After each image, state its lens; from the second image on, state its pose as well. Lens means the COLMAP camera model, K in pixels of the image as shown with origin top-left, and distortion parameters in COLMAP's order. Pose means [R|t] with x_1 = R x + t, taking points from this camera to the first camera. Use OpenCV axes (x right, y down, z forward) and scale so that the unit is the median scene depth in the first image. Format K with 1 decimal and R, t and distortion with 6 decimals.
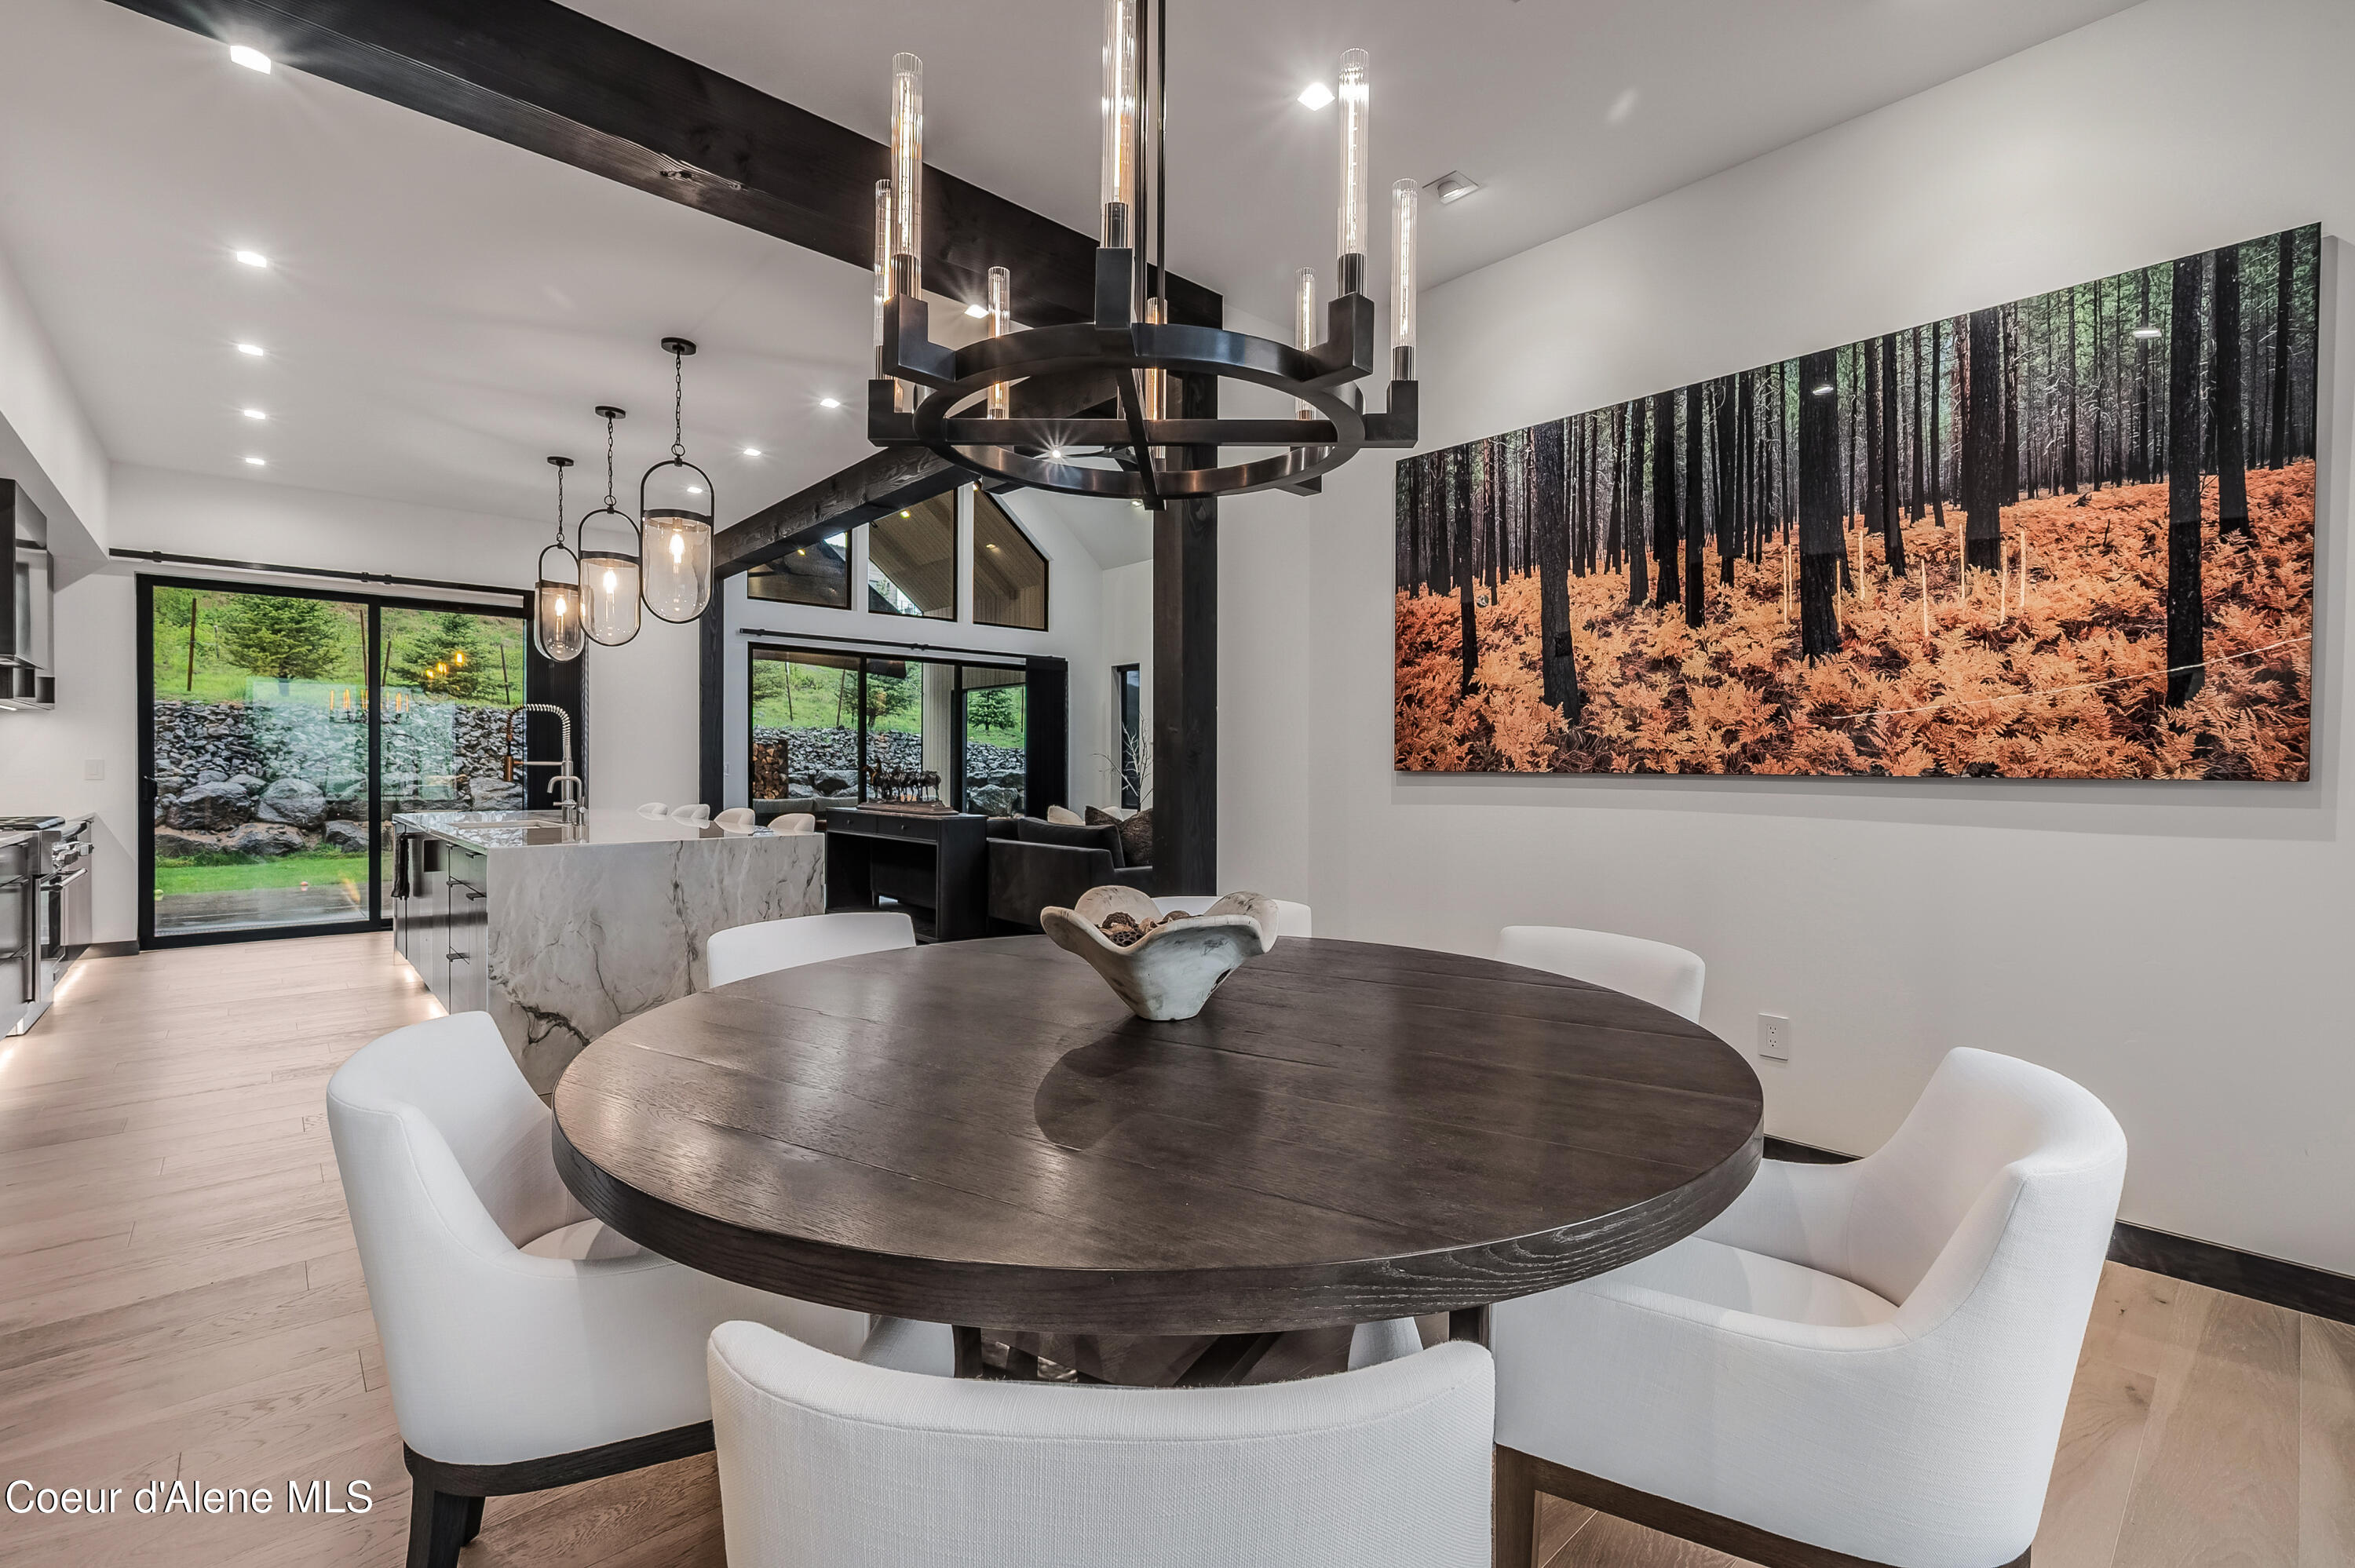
lens RADIAL K [[1024.7, 0, 1177.5], [0, 1024.7, 784.0], [0, 0, 1]] dist [-0.002213, 0.000298]
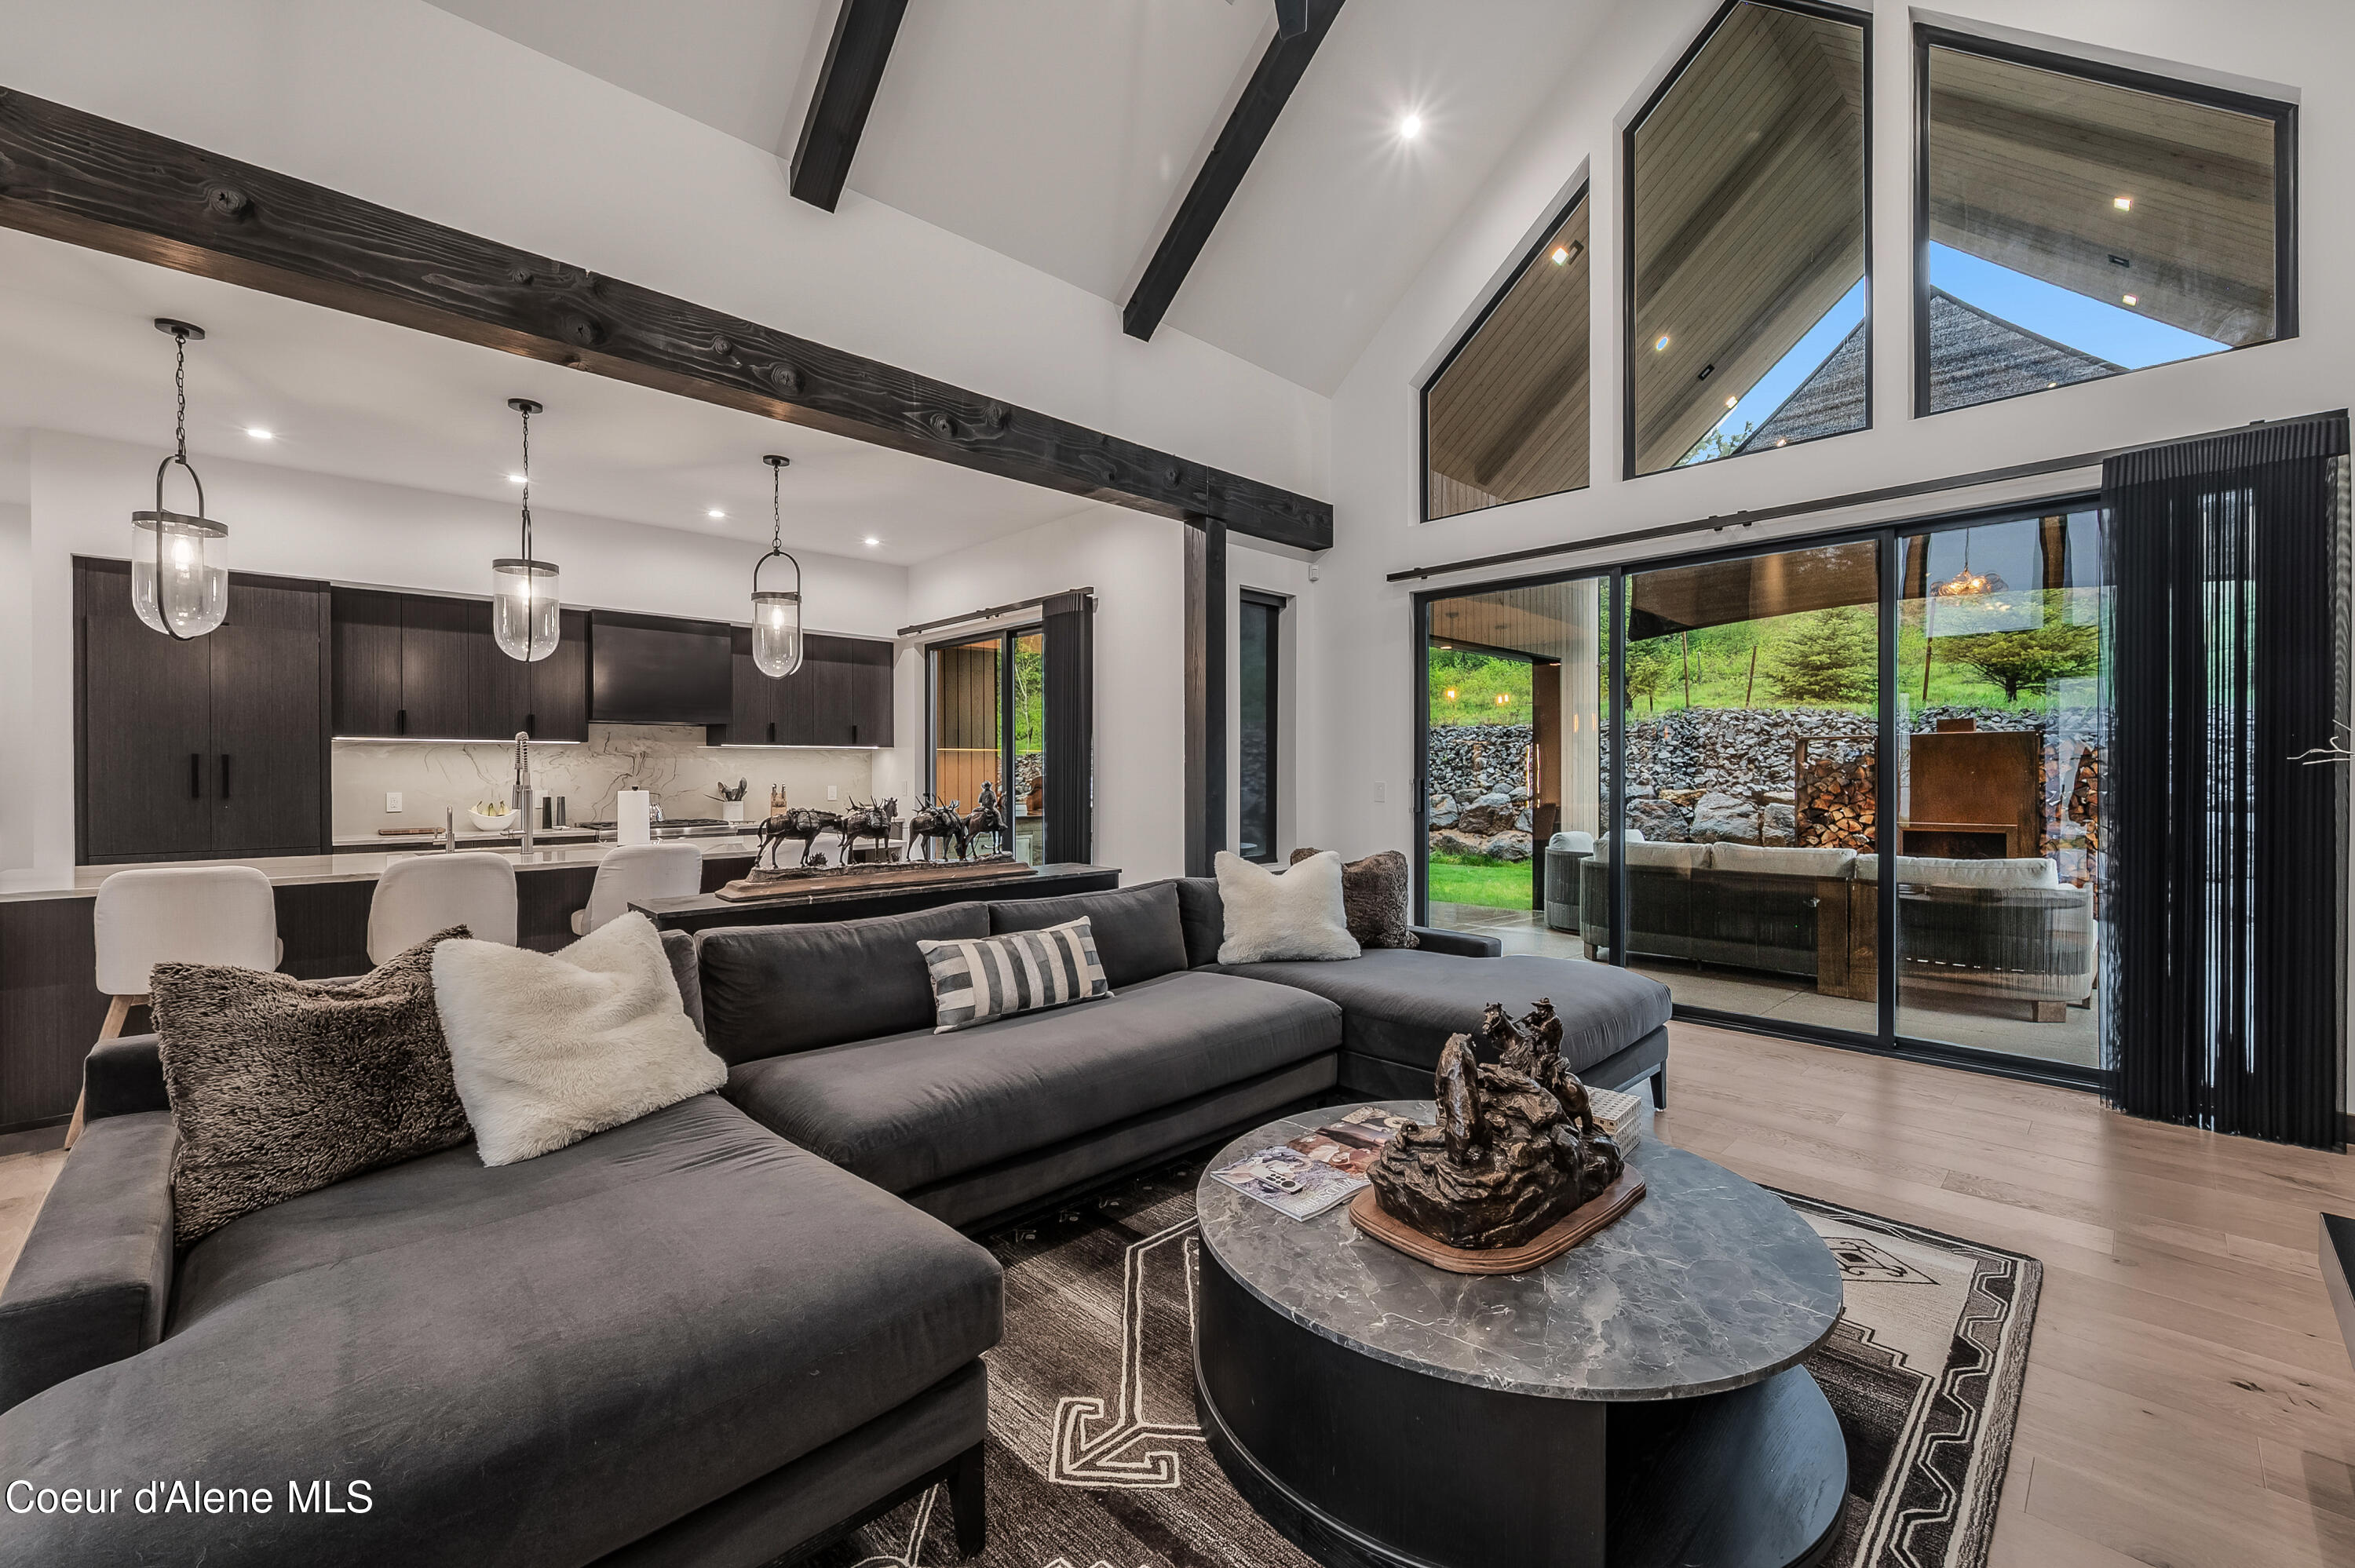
lens RADIAL K [[959.8, 0, 1180.4], [0, 959.8, 772.4], [0, 0, 1]] dist [0.001429, 0.000169]
pose [[0.038867, -0.002990, -0.999240, 0.127573], [-0.014047, 0.999895, -0.003538, -0.016662], [0.999146, 0.014174, 0.038820, 0.609966]]
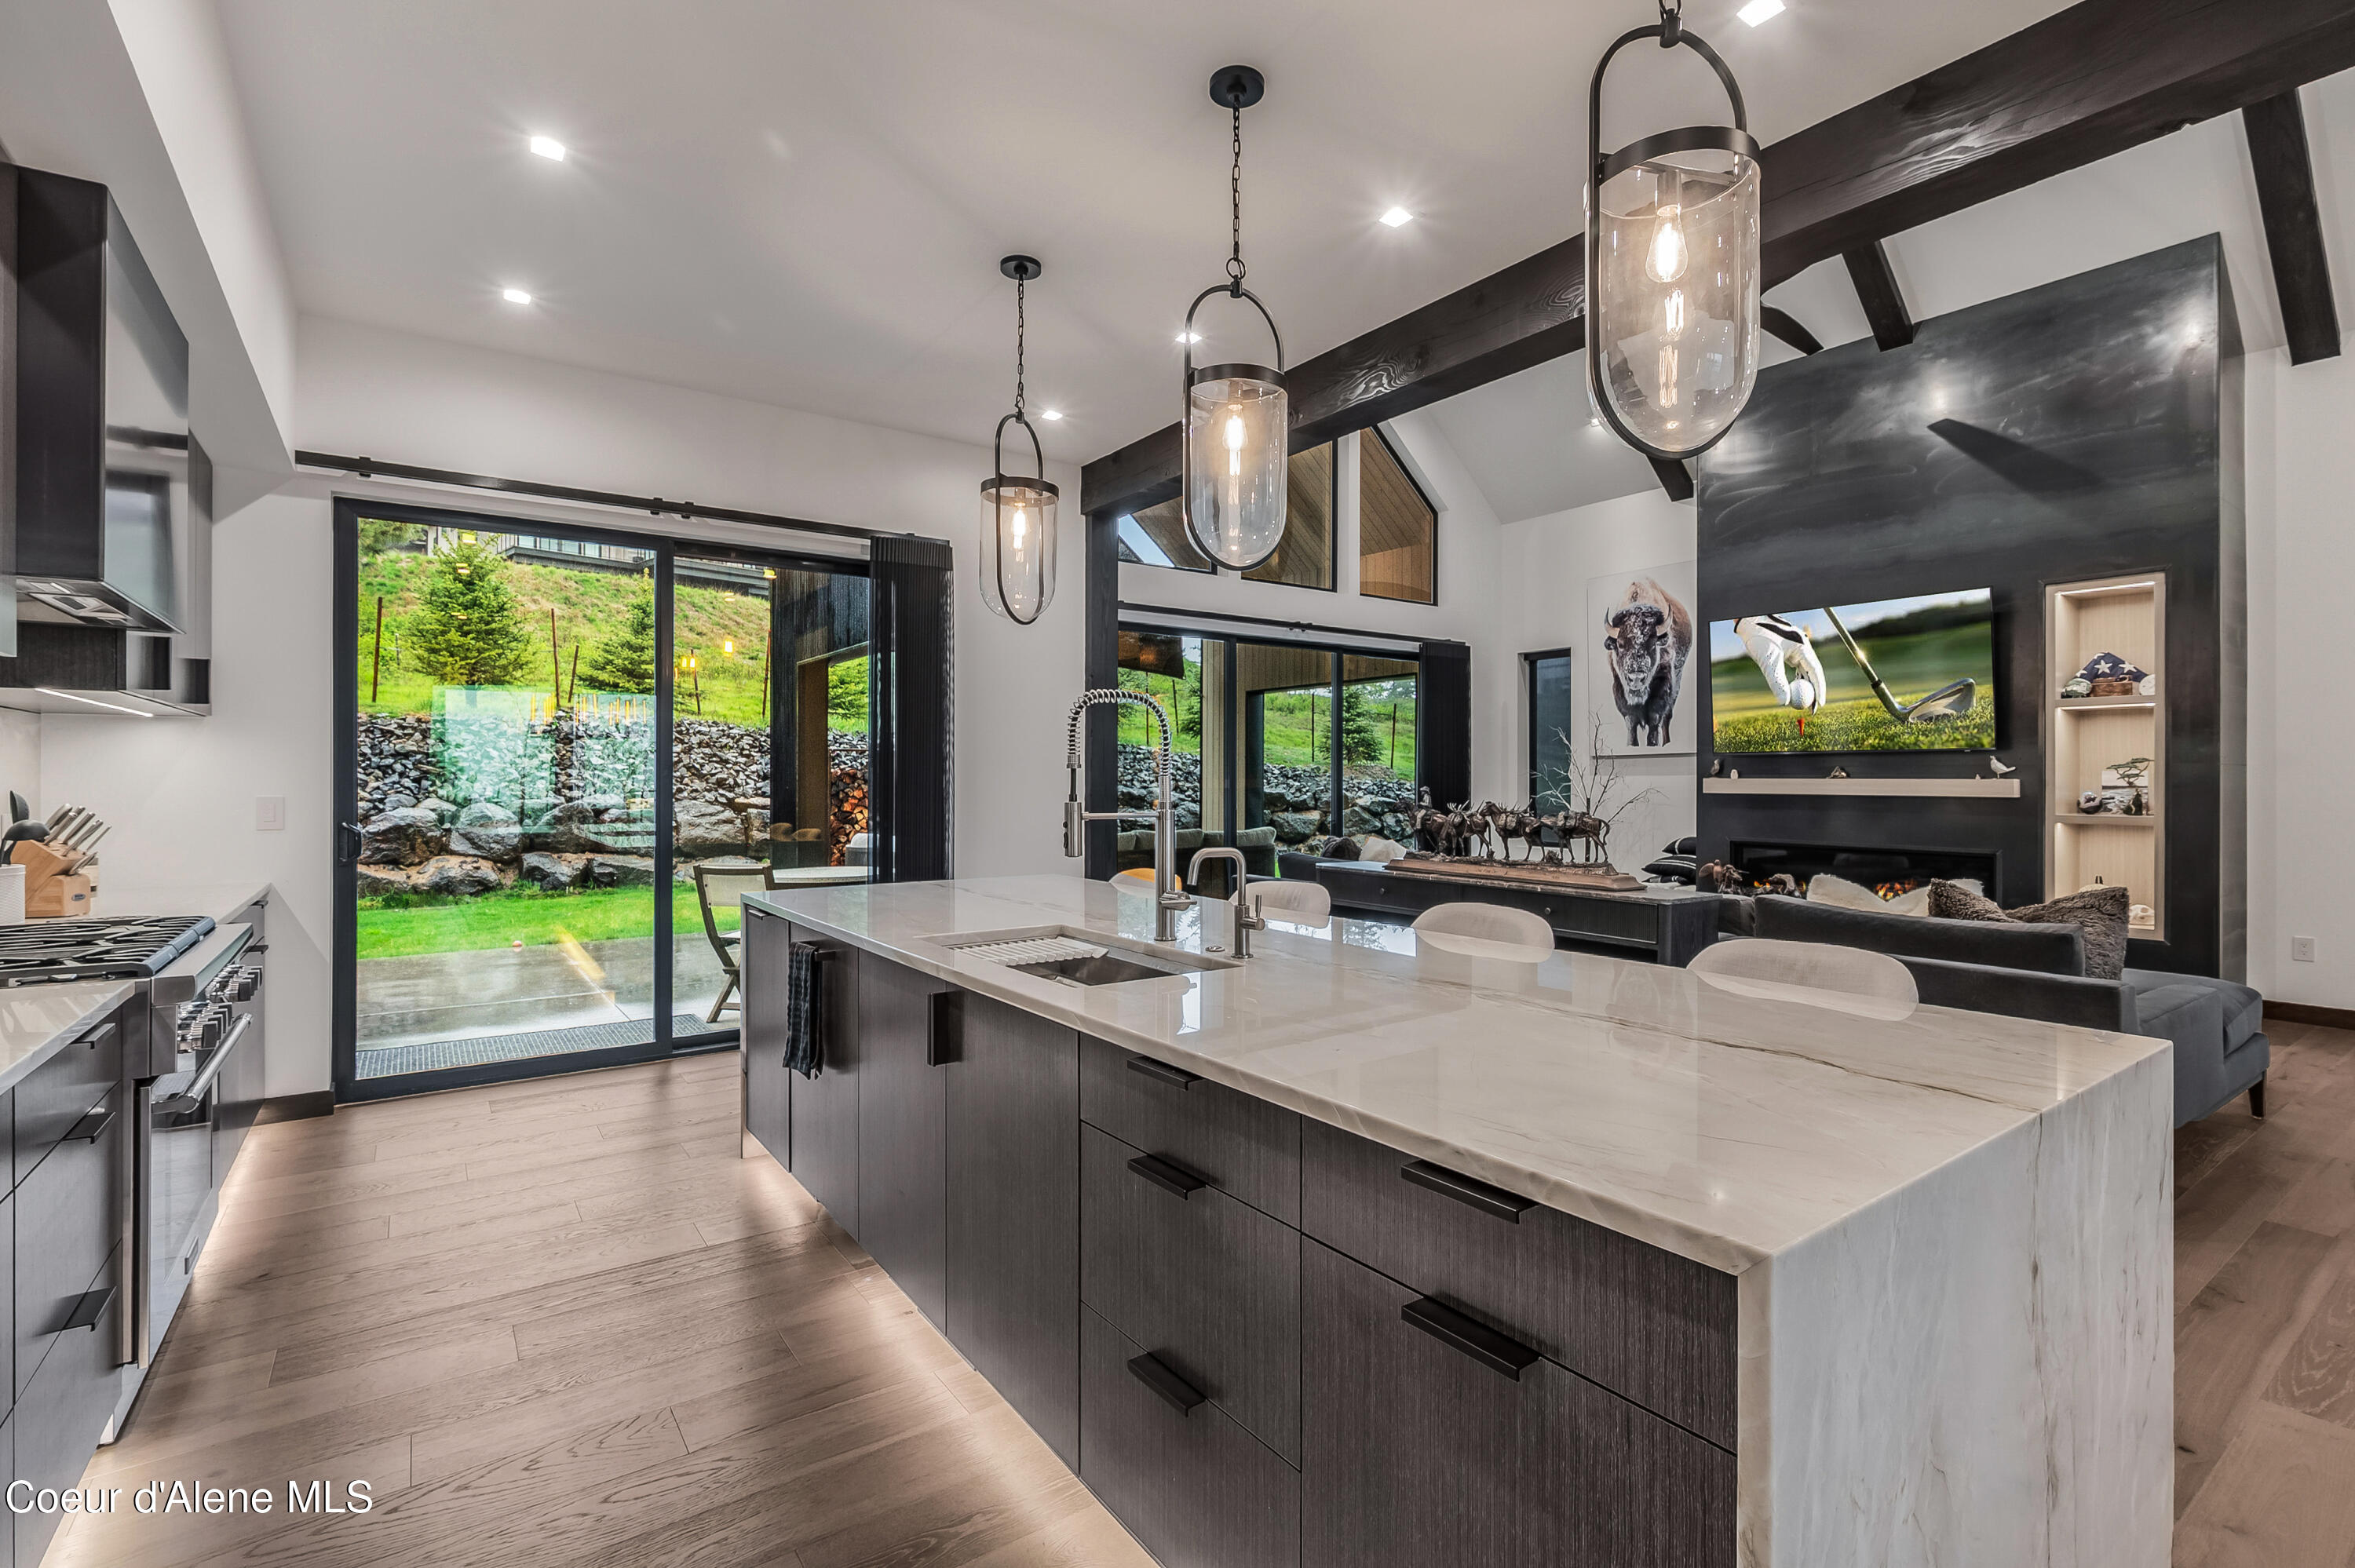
lens RADIAL K [[1062.4, 0, 1178.4], [0, 1062.4, 787.1], [0, 0, 1]] dist [-0.001863, -0.001364]
pose [[0.993843, -0.001359, -0.110786, -0.207518], [0.000372, 0.999960, -0.008929, -0.011145], [0.110793, 0.008833, 0.993804, 0.198775]]
